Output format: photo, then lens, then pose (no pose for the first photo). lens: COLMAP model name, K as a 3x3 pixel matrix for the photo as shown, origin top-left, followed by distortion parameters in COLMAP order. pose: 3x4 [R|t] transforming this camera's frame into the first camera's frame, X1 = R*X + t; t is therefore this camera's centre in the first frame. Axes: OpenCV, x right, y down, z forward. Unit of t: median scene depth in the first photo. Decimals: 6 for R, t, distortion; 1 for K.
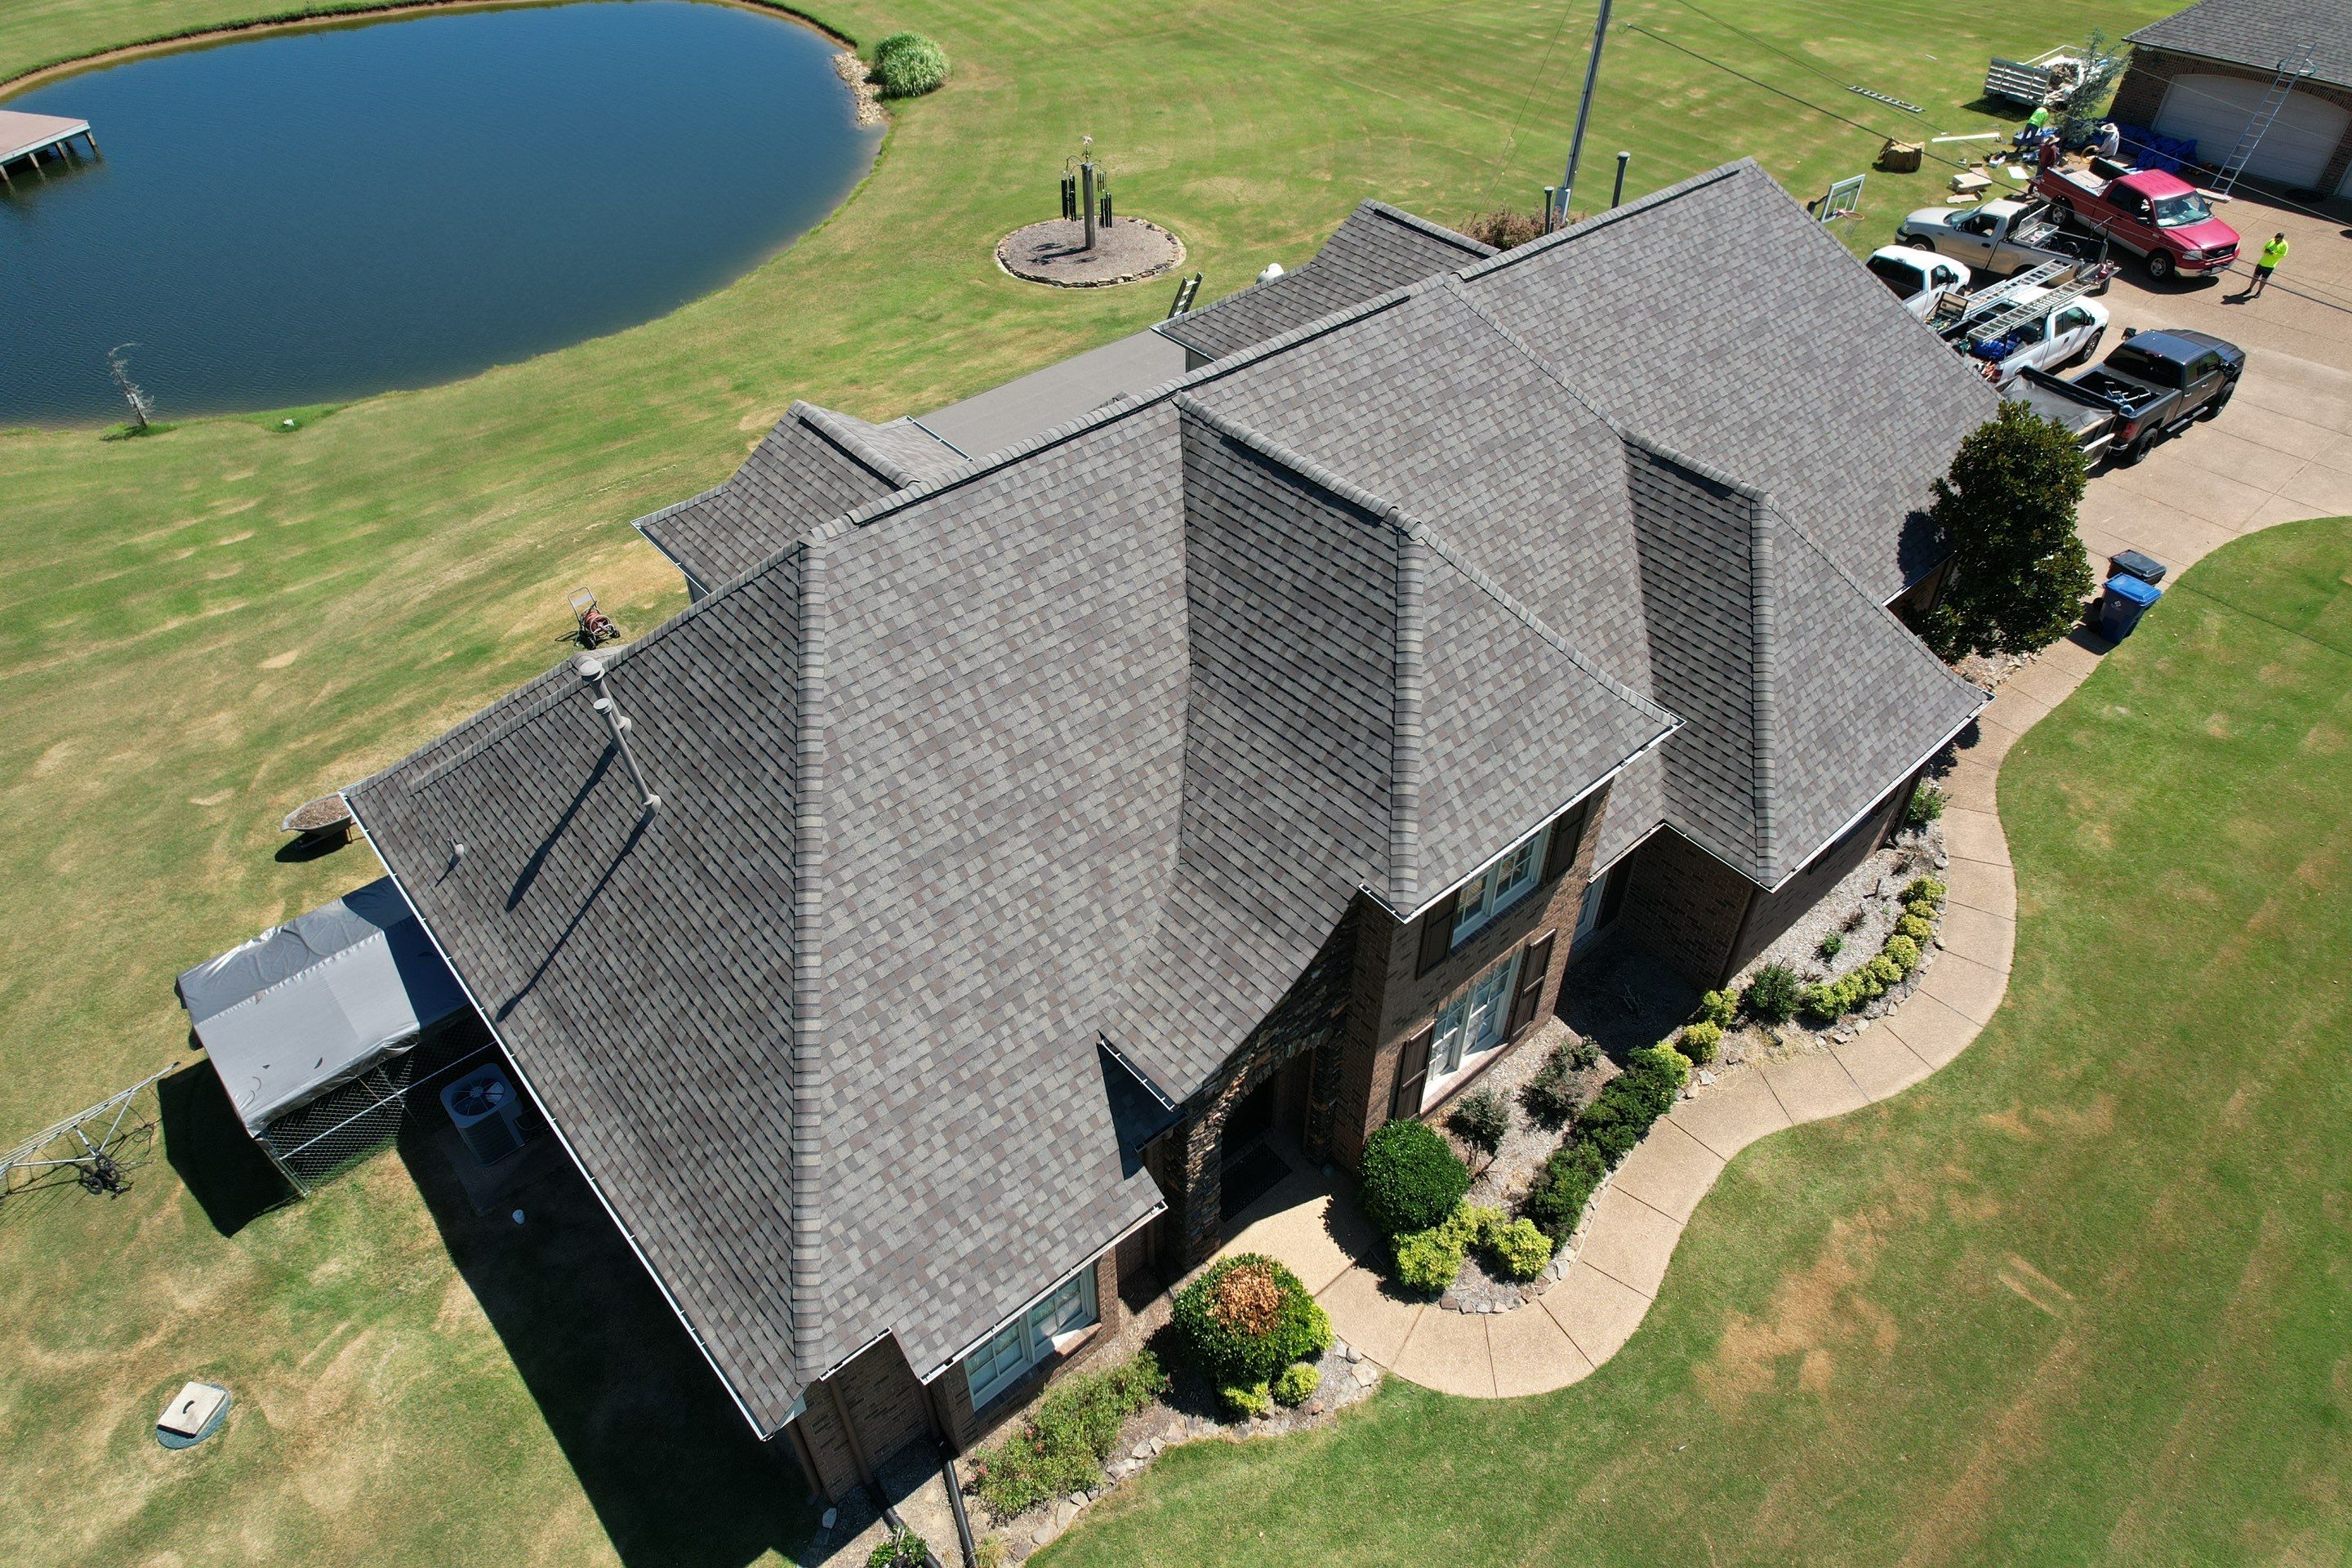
lens RADIAL K [[1503.8, 0, 1178.3], [0, 1503.8, 792.2], [0, 0, 1]] dist [-0.080978, 0.073533]
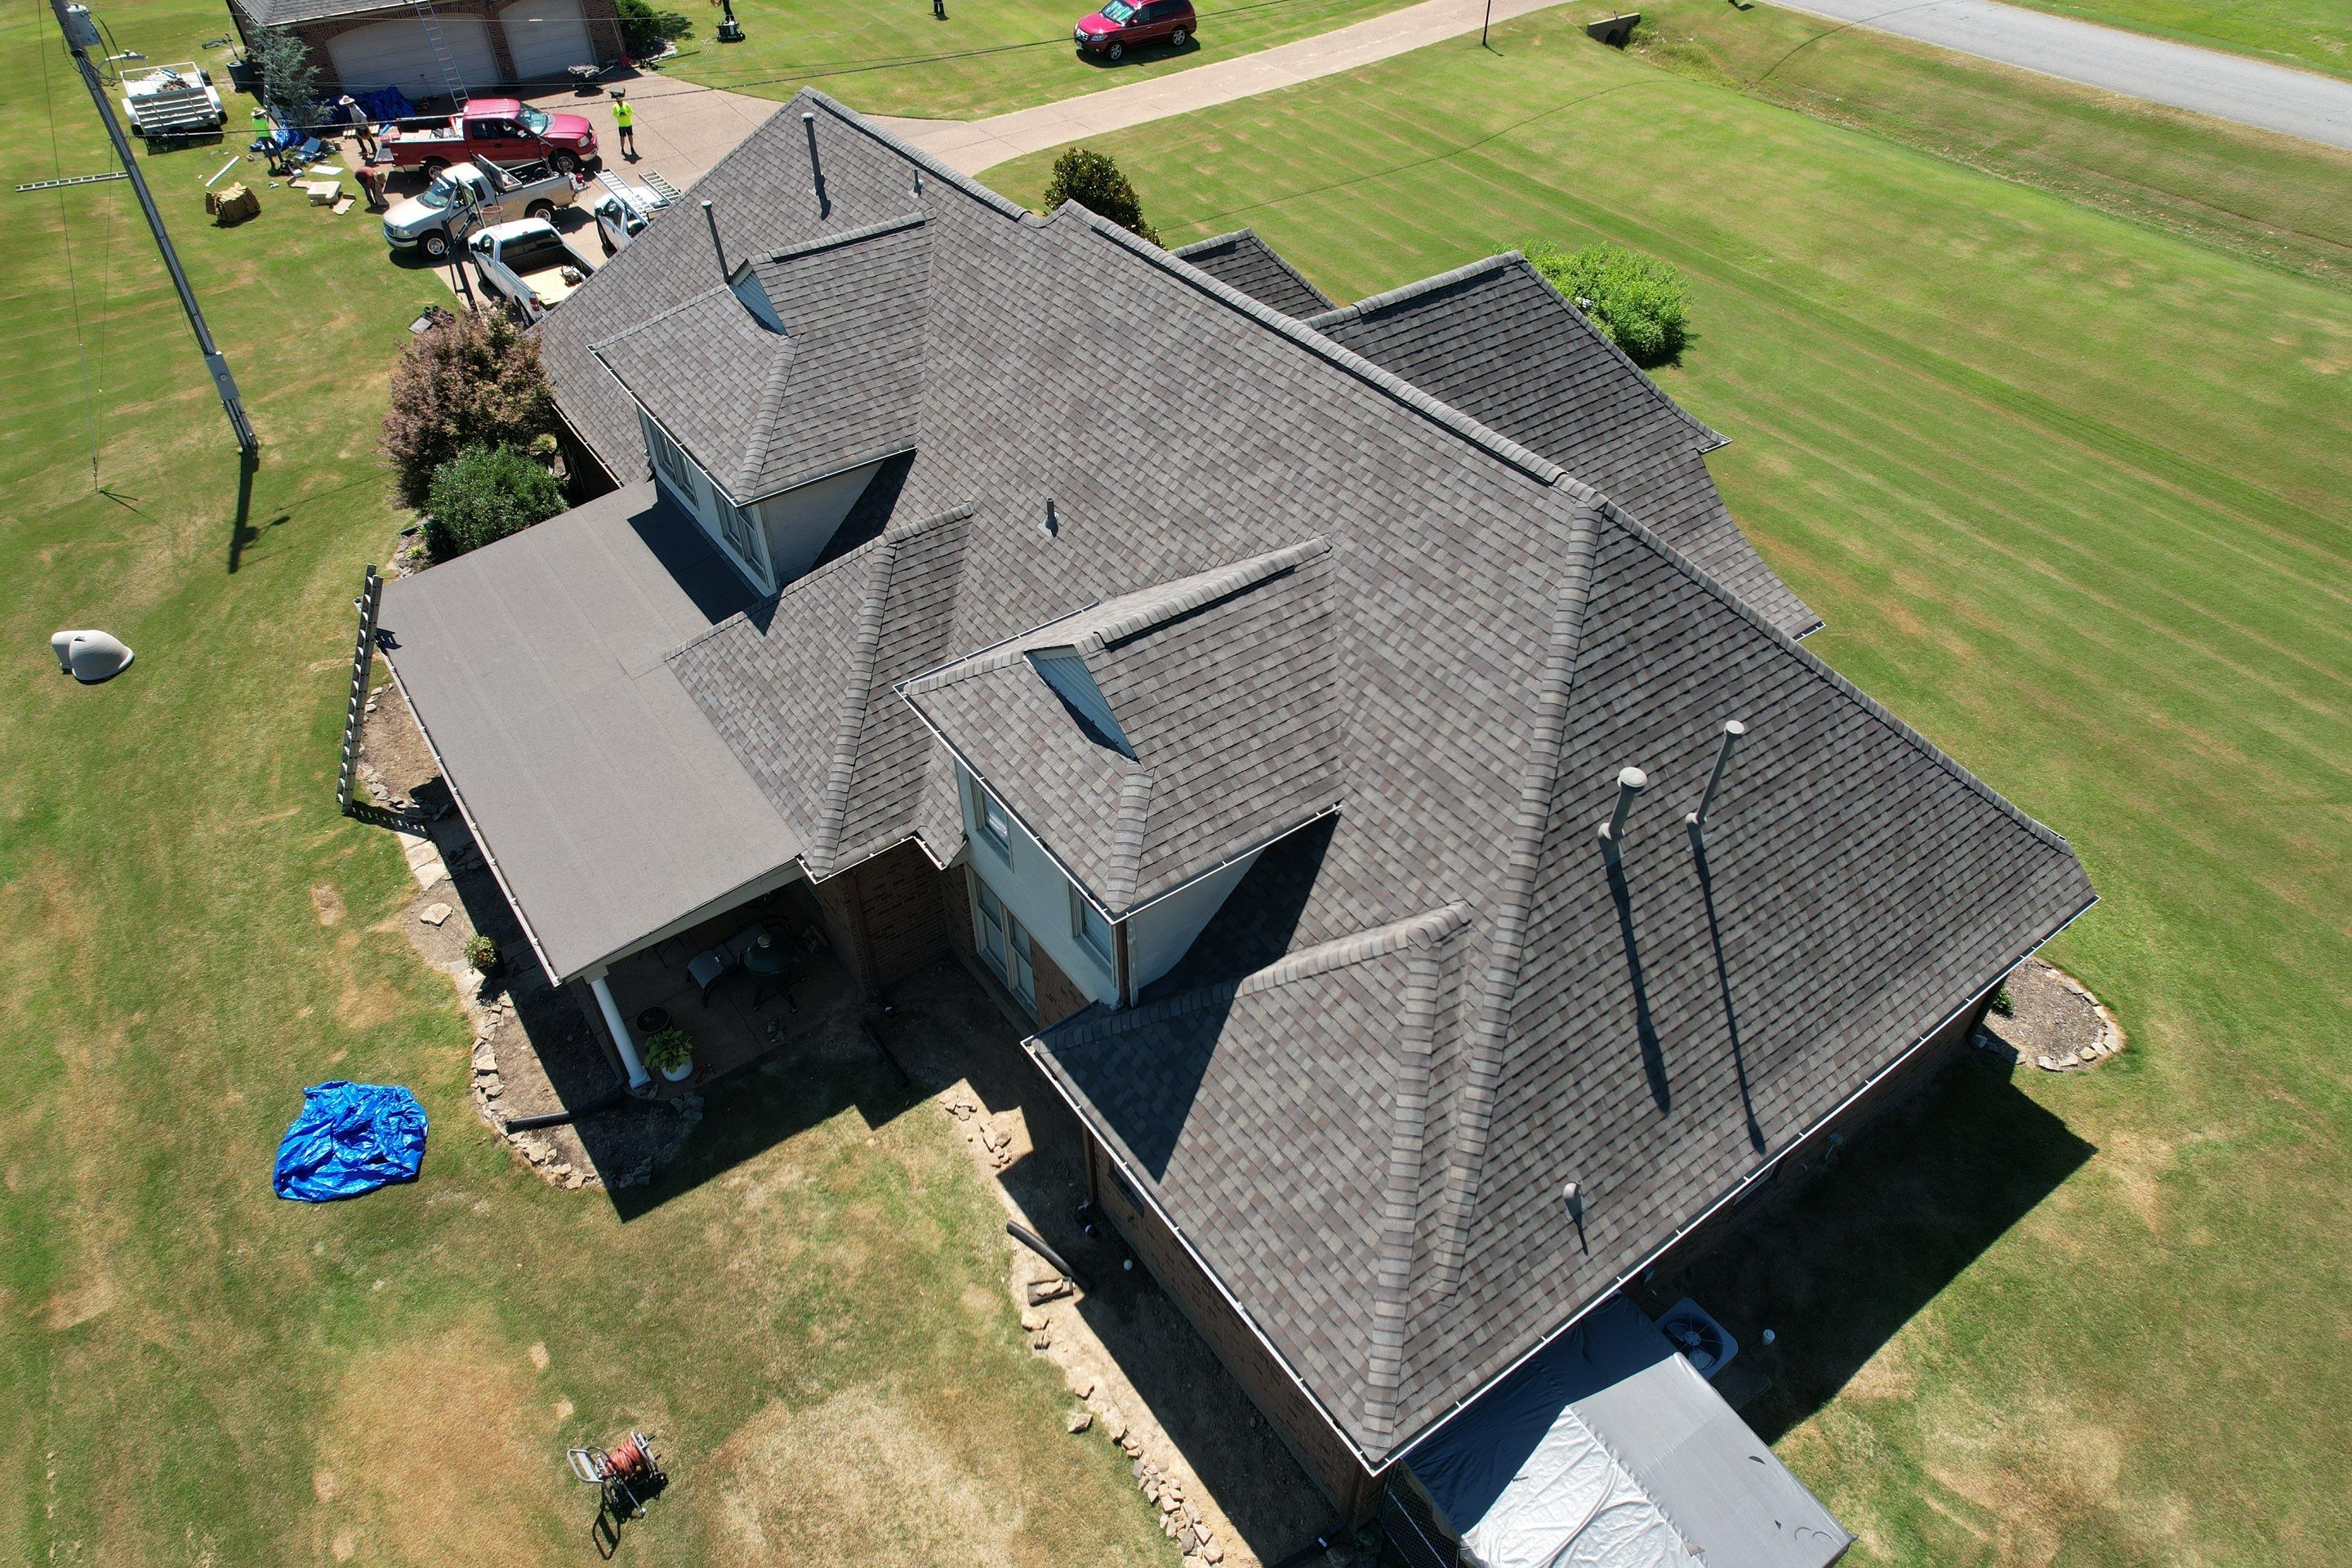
lens RADIAL K [[1492.0, 0, 1185.9], [0, 1492.0, 788.9], [0, 0, 1]] dist [-0.080738, 0.074602]
pose [[0.089580, -0.672297, 0.734842, -0.689082], [0.675300, 0.583316, 0.451346, -0.421099], [-0.732083, 0.455806, 0.506256, 0.490703]]
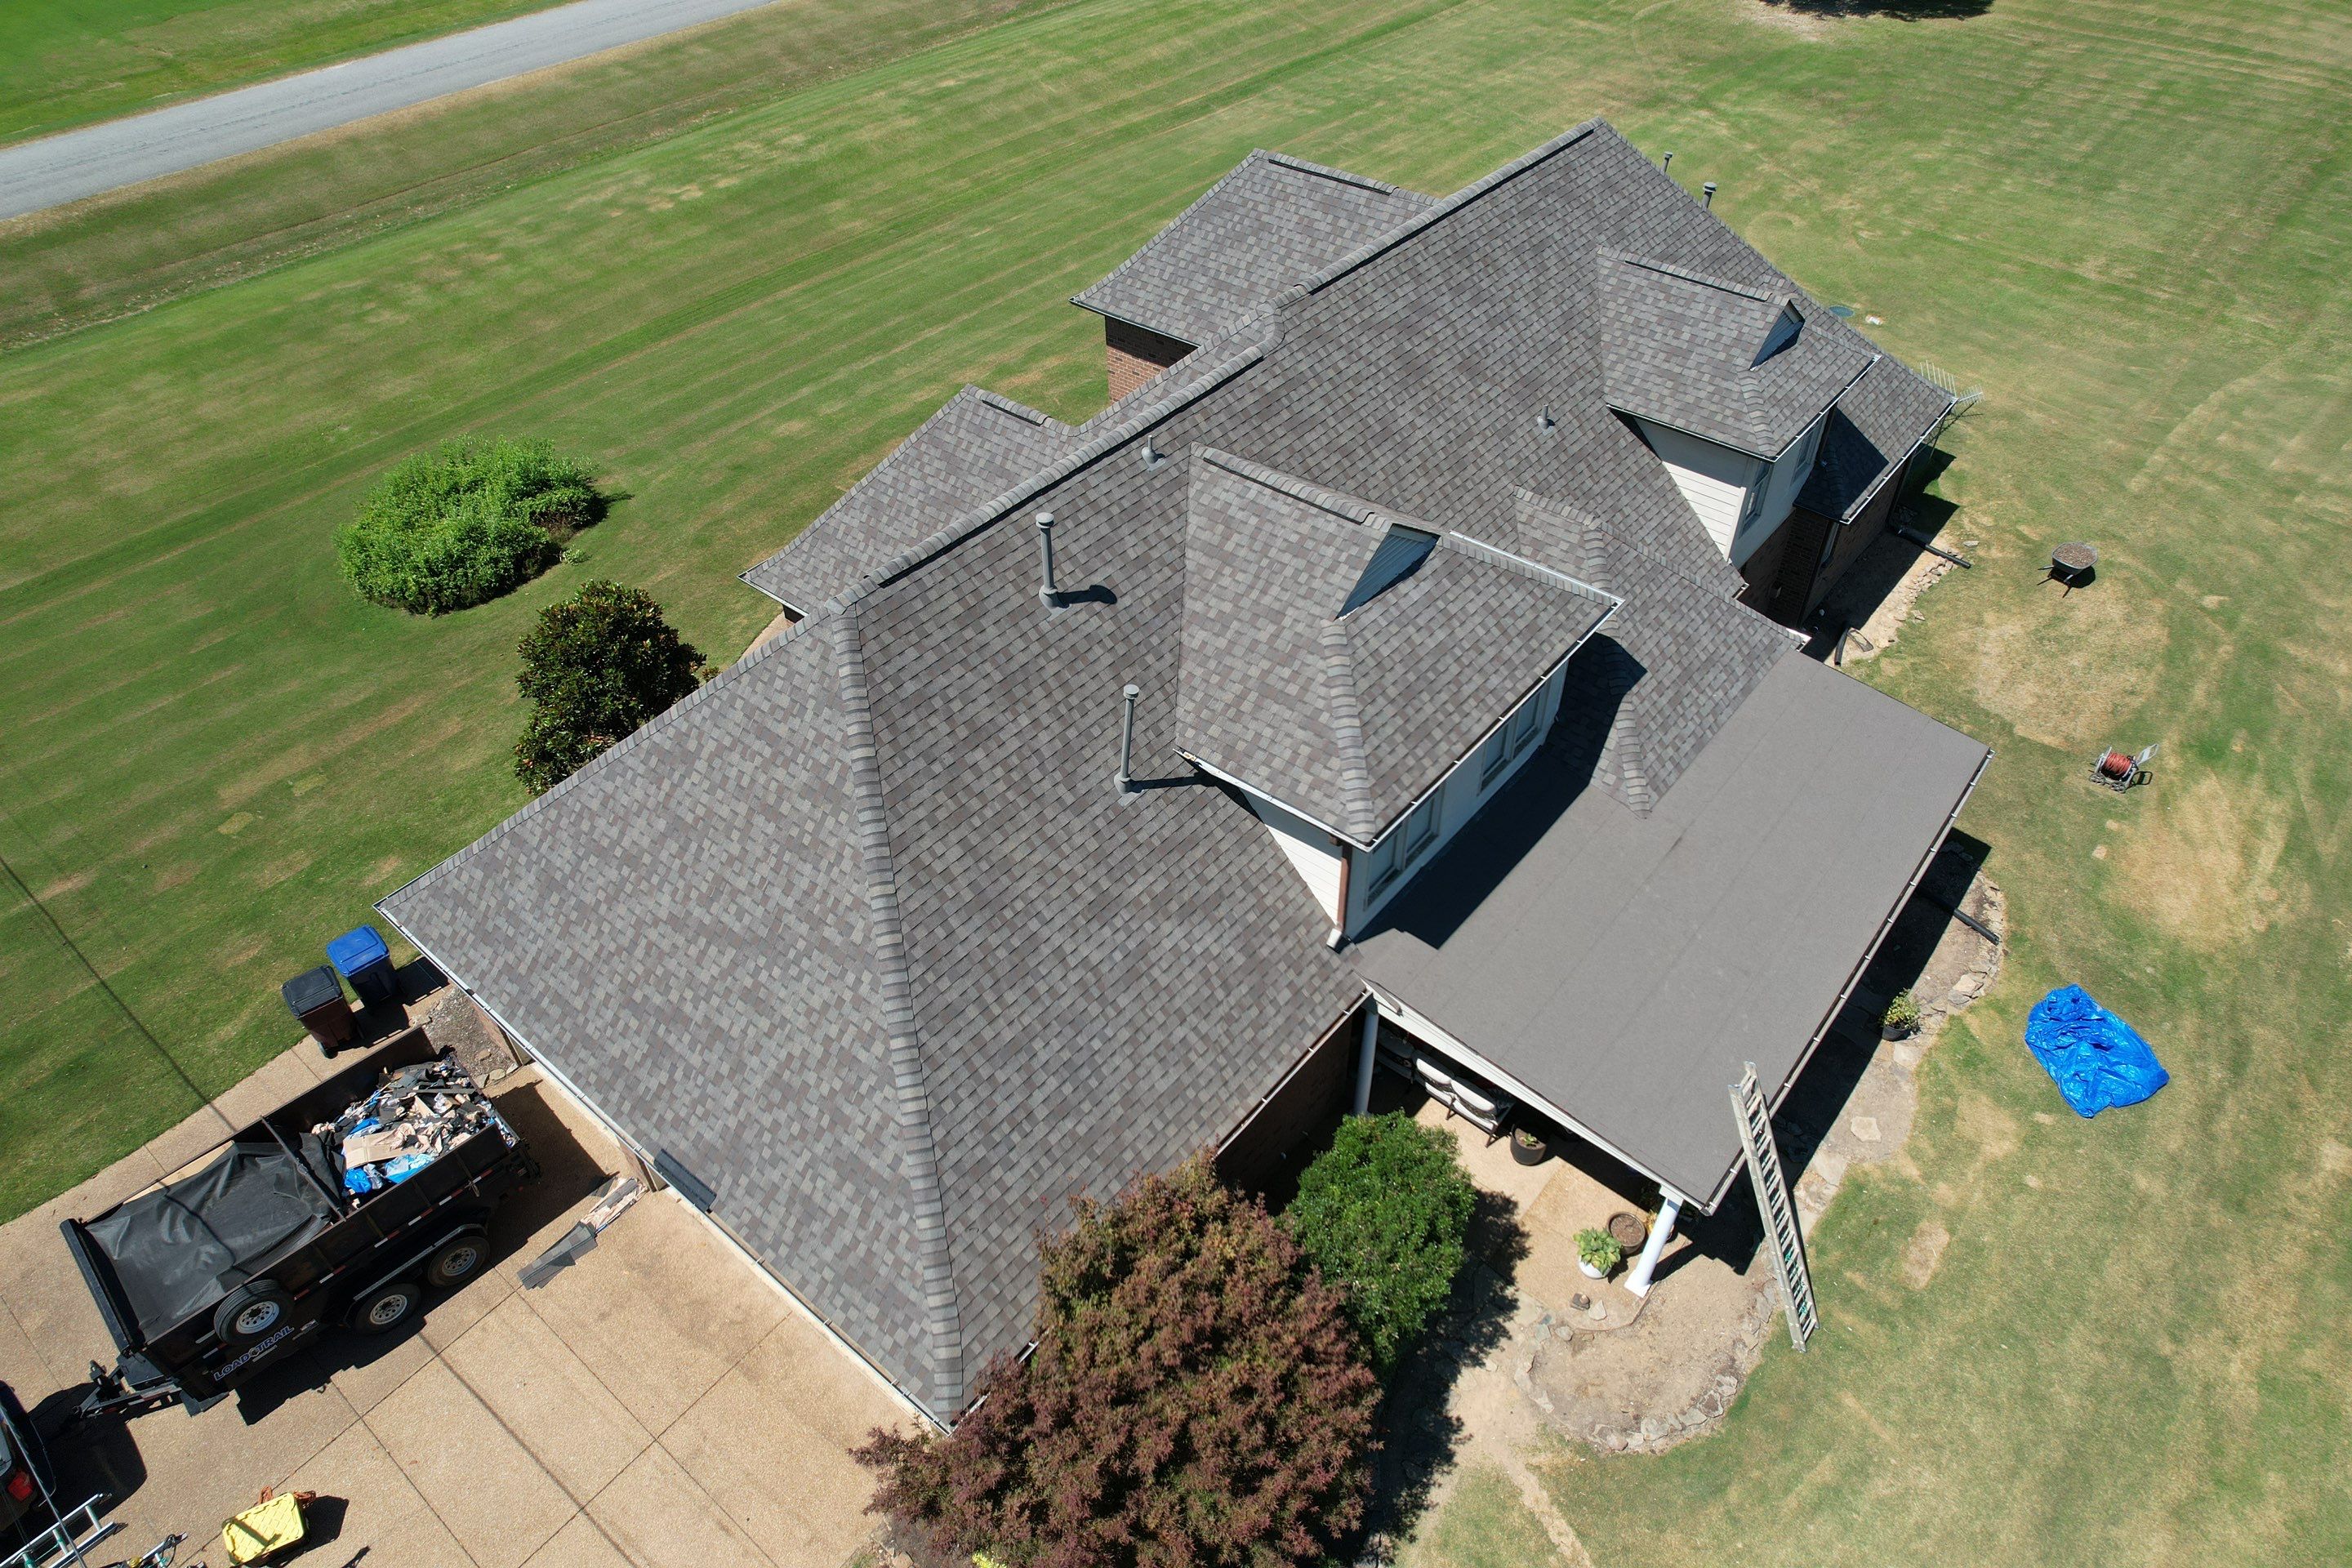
lens RADIAL K [[1492.0, 0, 1185.9], [0, 1492.0, 788.9], [0, 0, 1]] dist [-0.080738, 0.074602]
pose [[-0.986242, 0.121458, -0.112139, 0.315229], [-0.101107, 0.093480, 0.990474, -1.069303], [0.130783, 0.988185, -0.079914, 1.138304]]
